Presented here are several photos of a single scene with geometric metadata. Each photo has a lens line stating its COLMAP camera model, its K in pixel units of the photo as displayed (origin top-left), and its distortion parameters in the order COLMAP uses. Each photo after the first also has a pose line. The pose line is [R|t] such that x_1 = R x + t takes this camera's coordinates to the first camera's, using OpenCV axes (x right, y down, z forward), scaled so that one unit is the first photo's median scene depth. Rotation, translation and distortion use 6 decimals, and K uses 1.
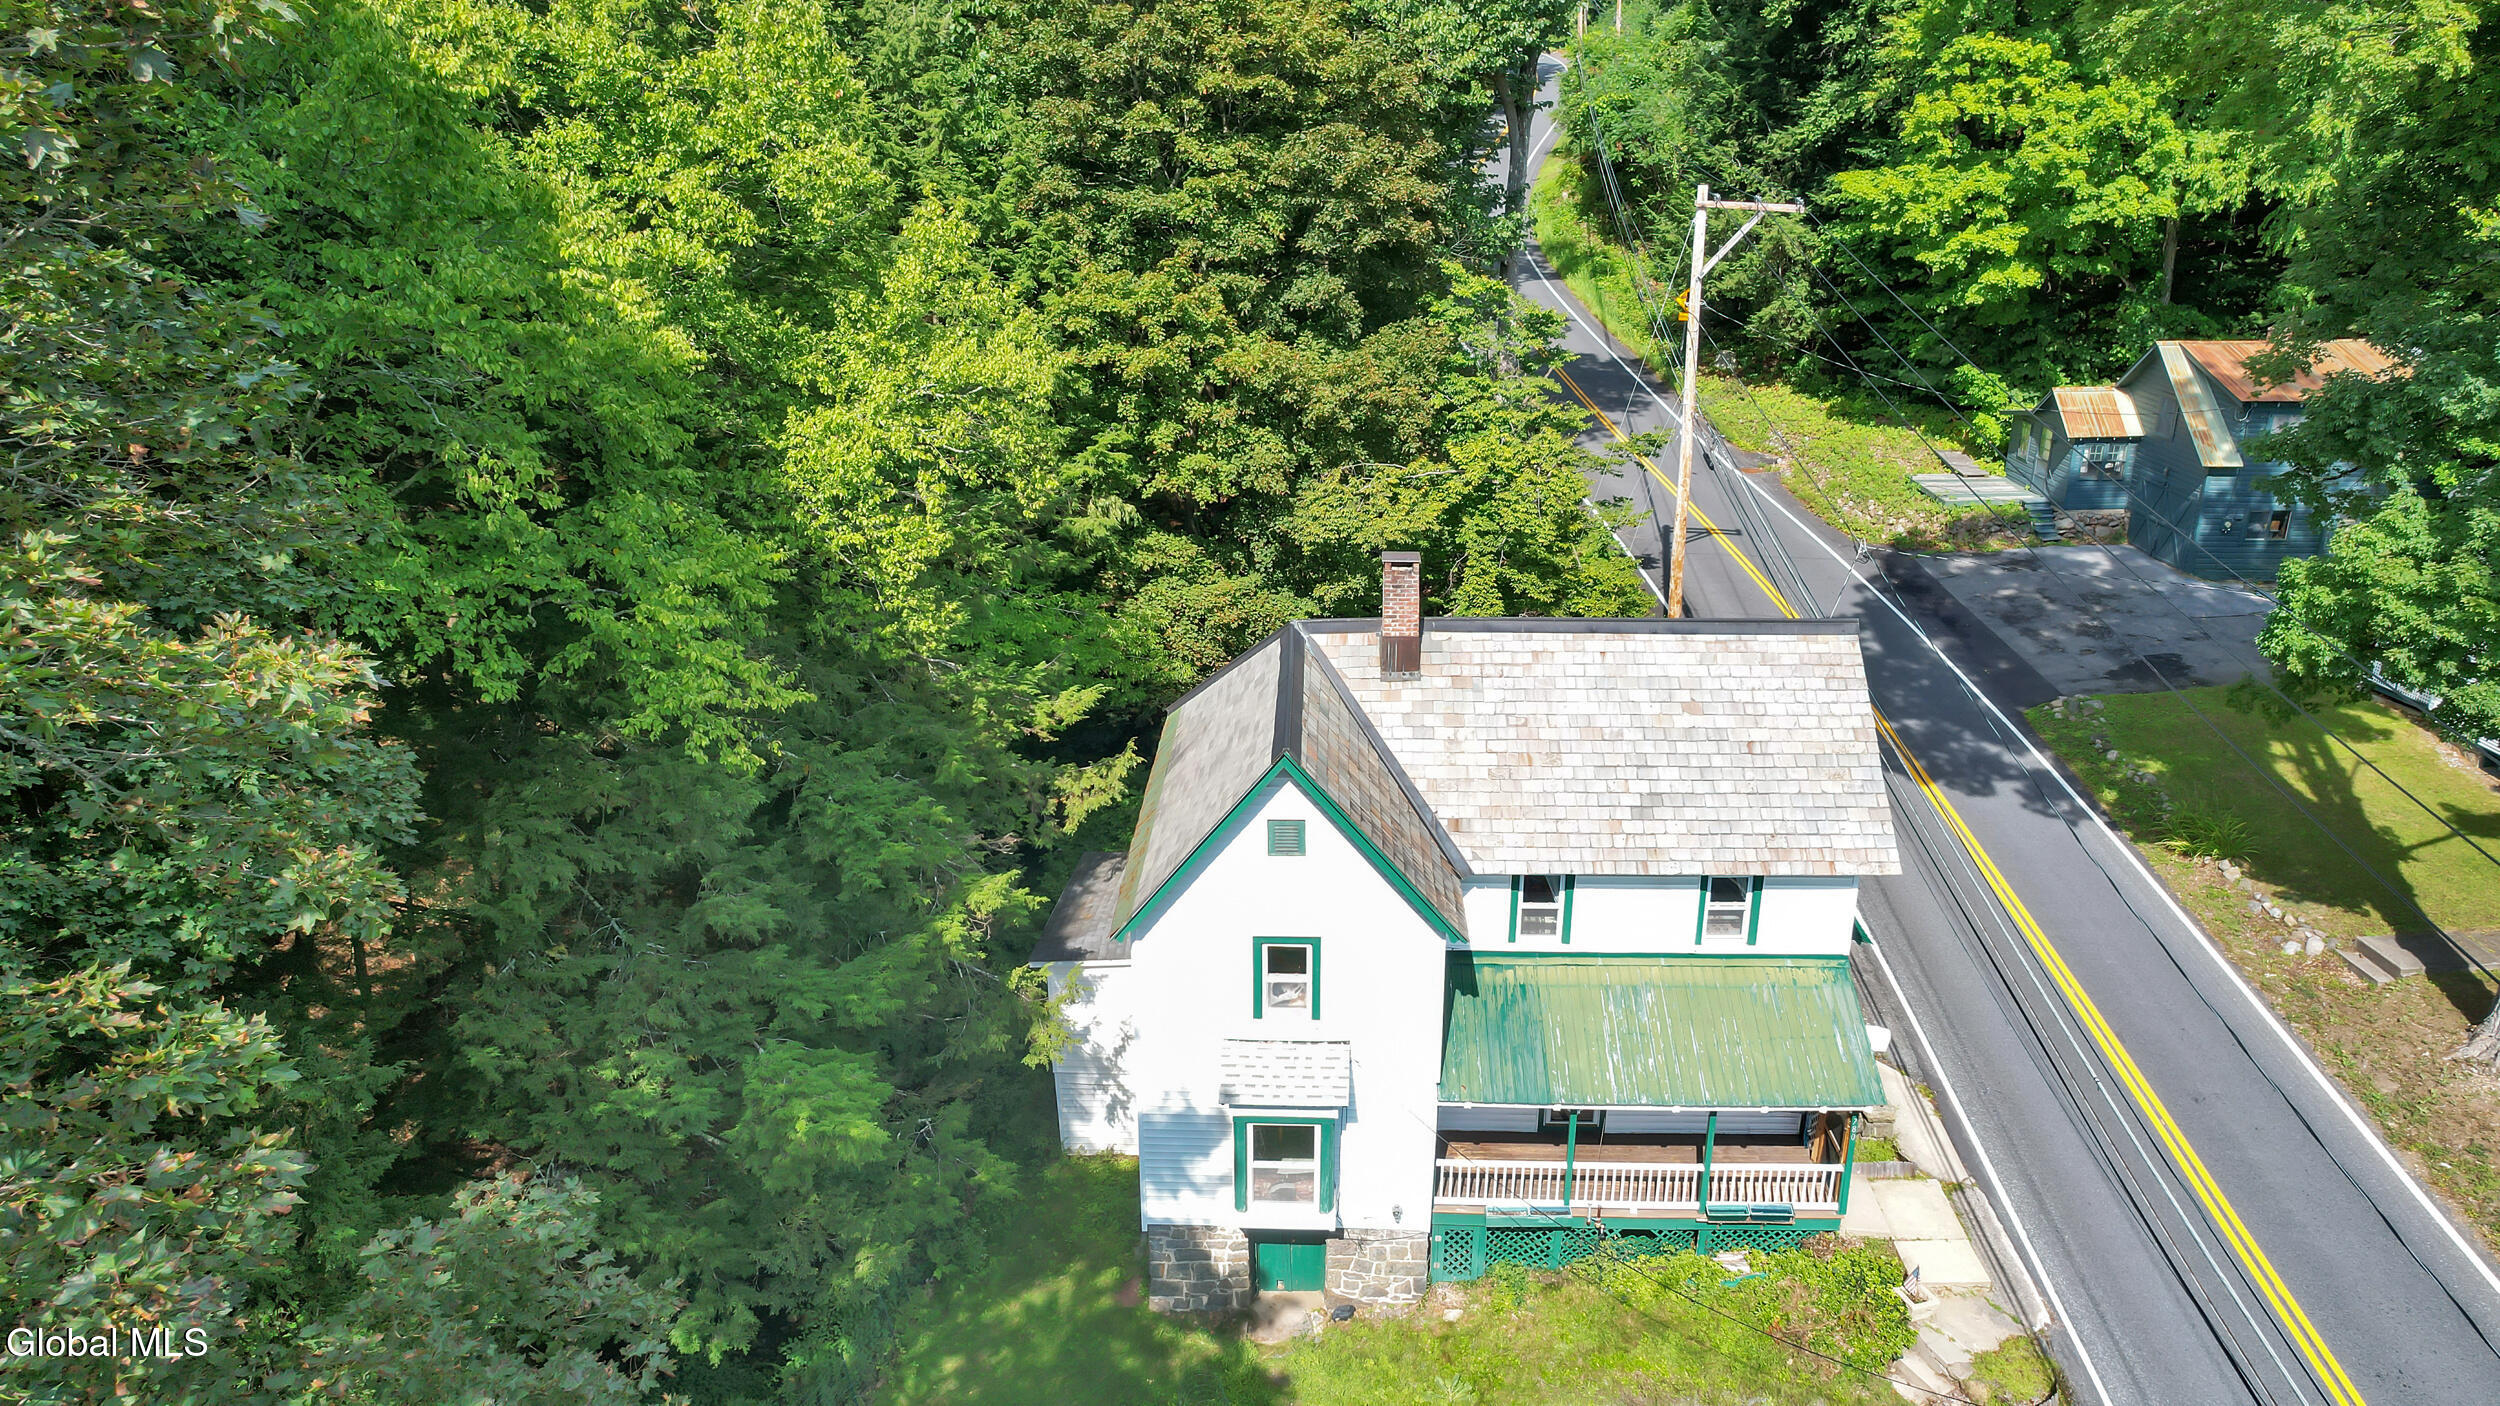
lens RADIAL K [[1535.2, 0, 1250.0], [0, 1535.2, 703.0], [0, 0, 1]] dist [-0.044812, -0.000020]
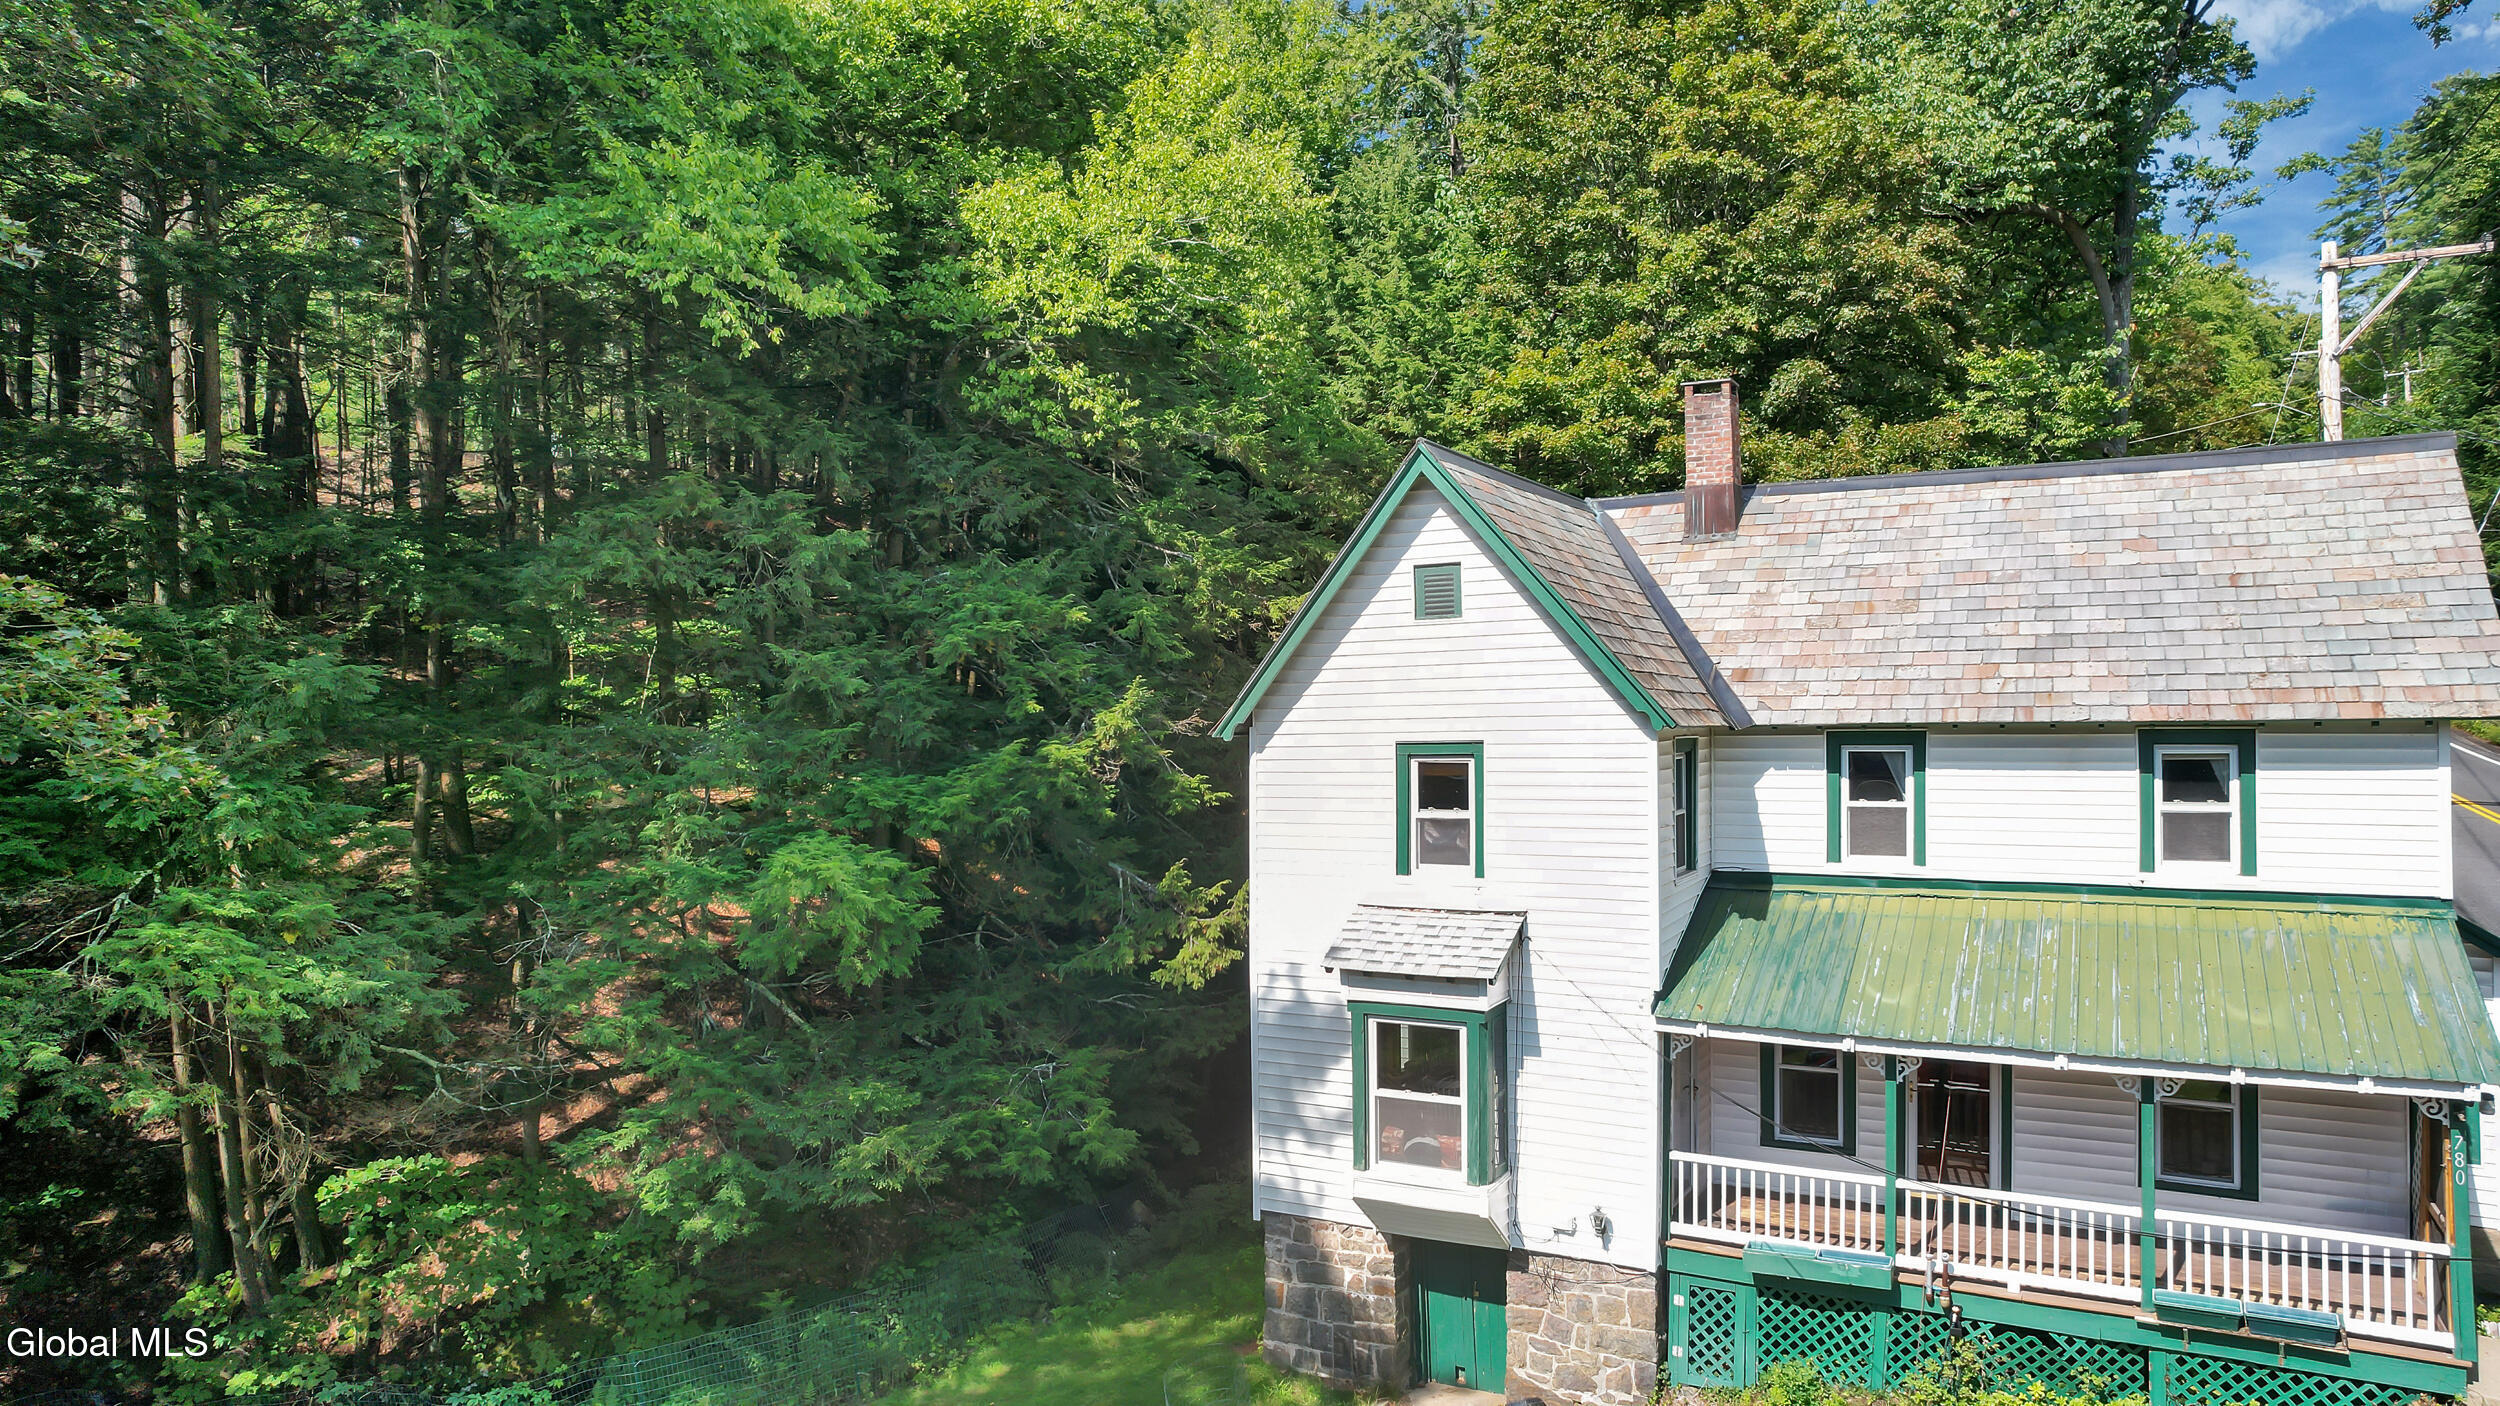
lens RADIAL K [[1571.3, 0, 1250.0], [0, 1571.3, 703.0], [0, 0, 1]] dist [-0.079949, 0.071446]
pose [[0.900663, 0.002426, -0.434512, 0.240845], [-0.146524, 0.943111, -0.298451, 0.336317], [0.409069, 0.332470, 0.849780, 0.309865]]
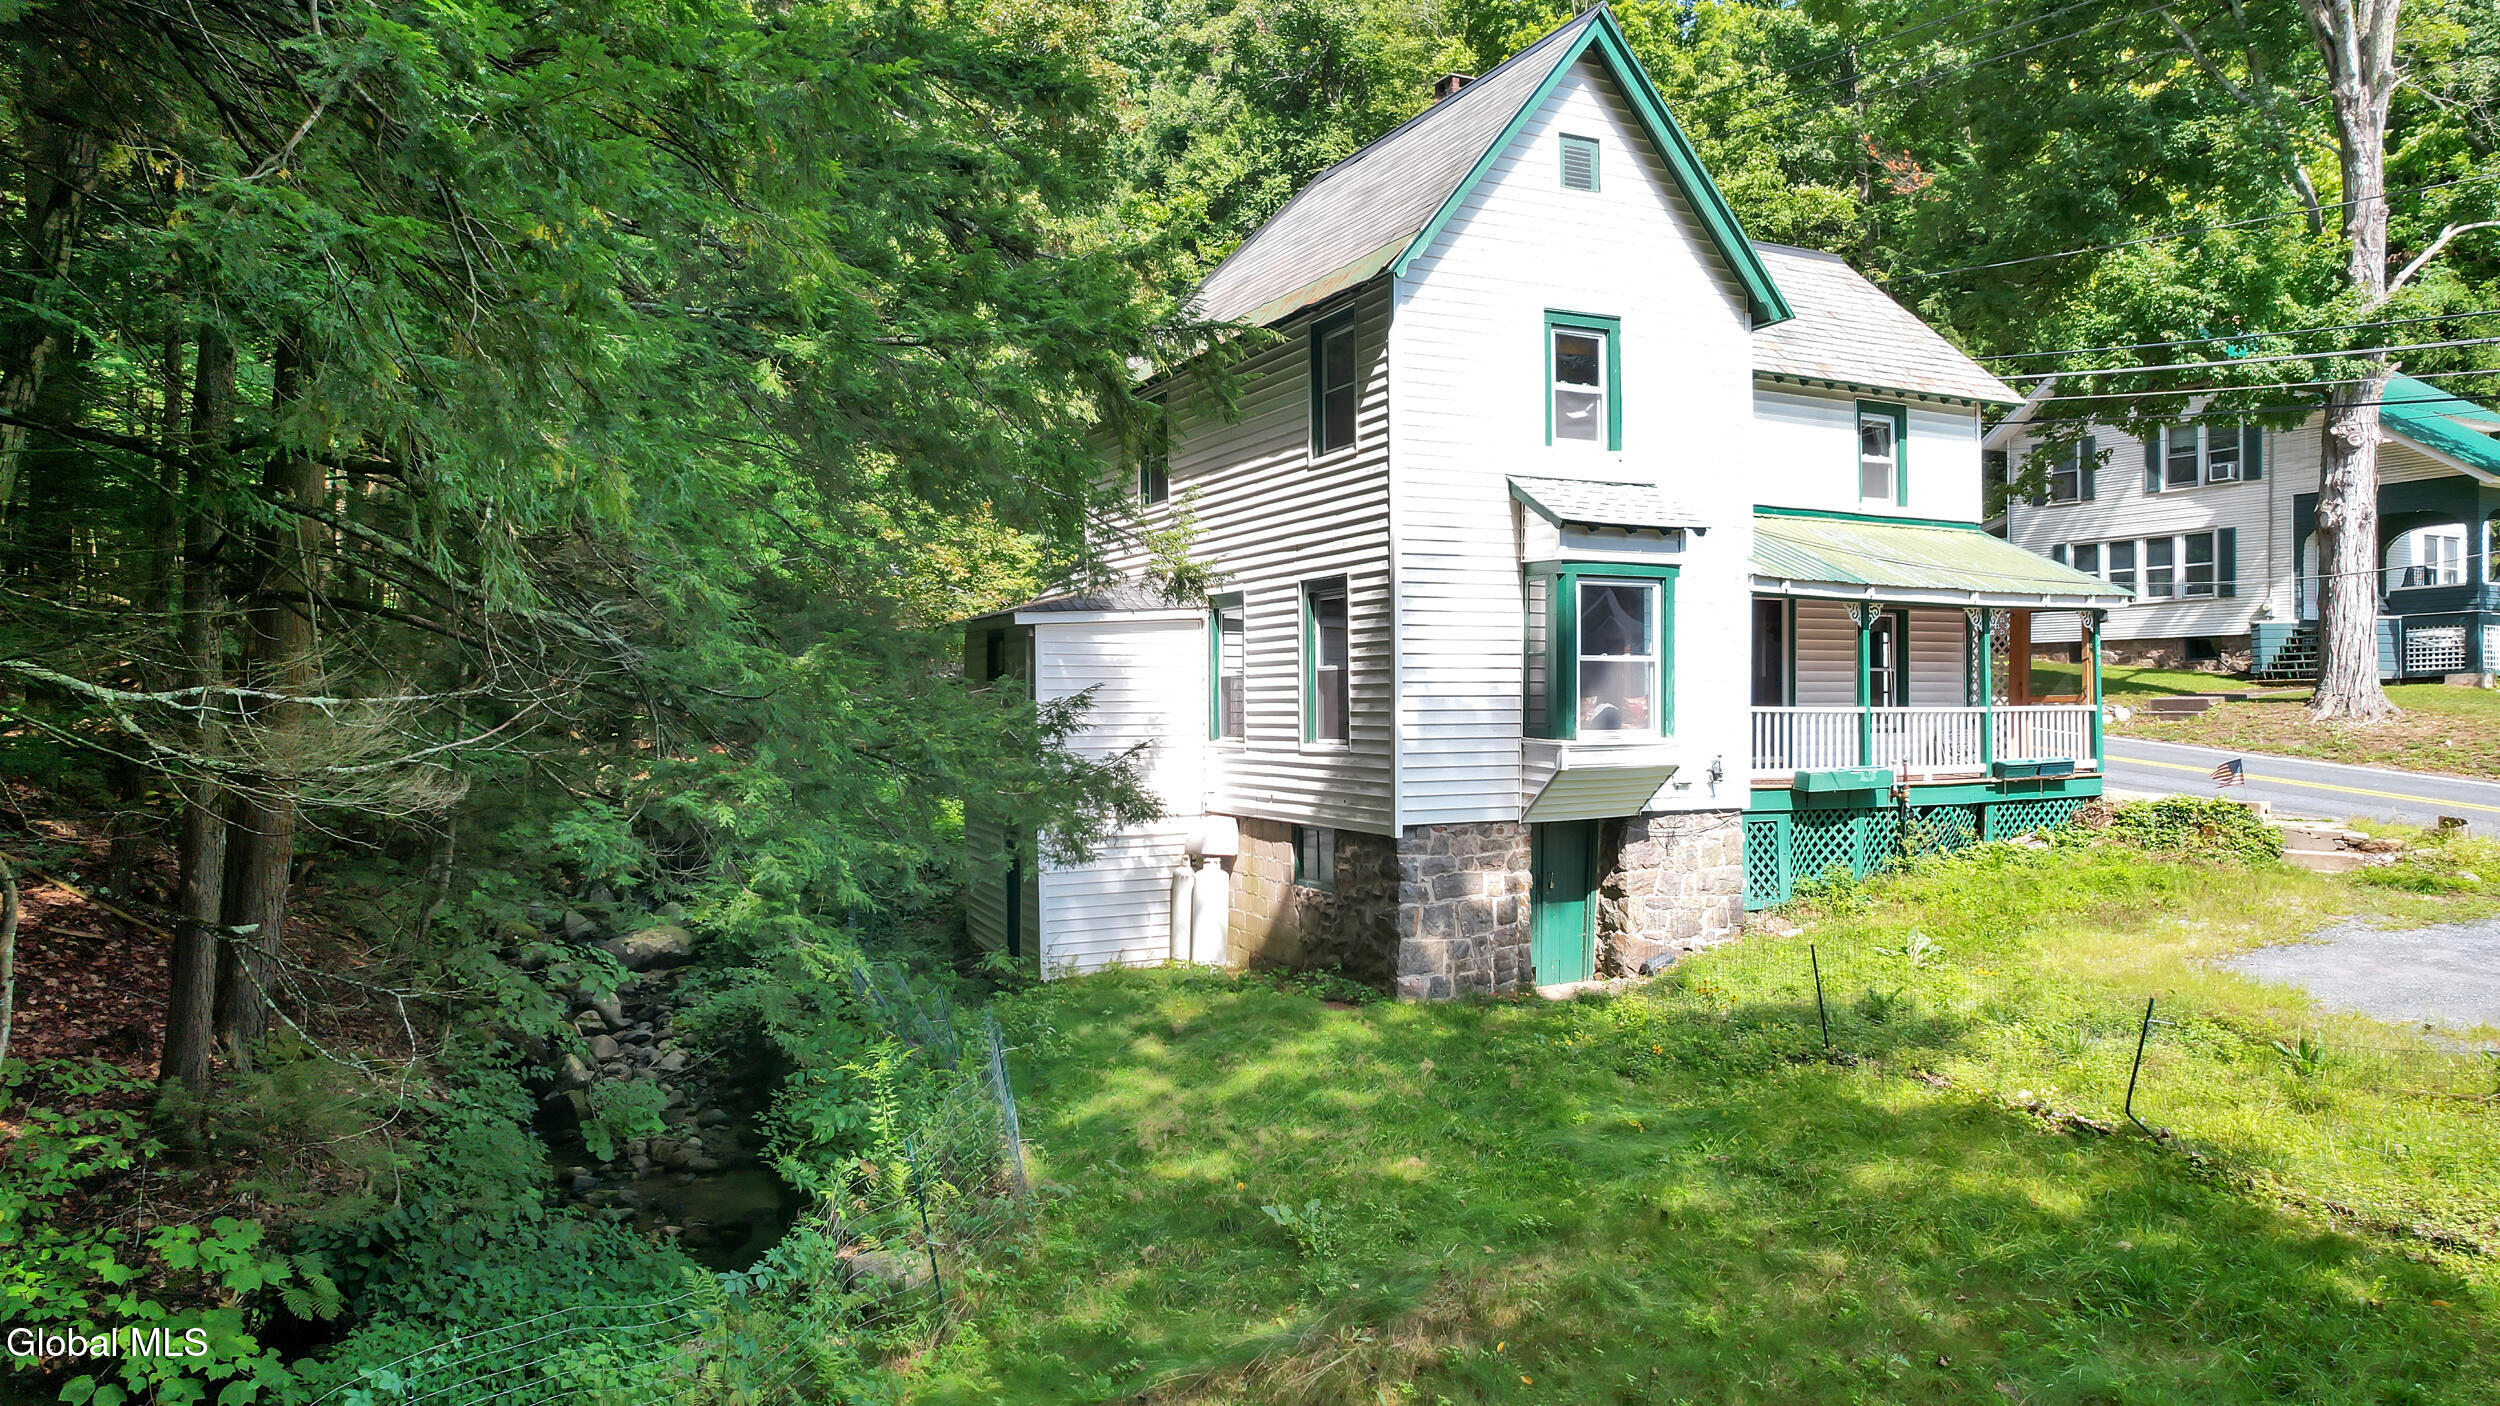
lens RADIAL K [[1571.3, 0, 1250.0], [0, 1571.3, 703.0], [0, 0, 1]] dist [-0.079949, 0.071446]
pose [[0.871148, 0.011421, 0.490888, -0.422790], [0.150605, 0.945328, -0.289263, 0.465759], [-0.467354, 0.325921, 0.821800, 0.496271]]
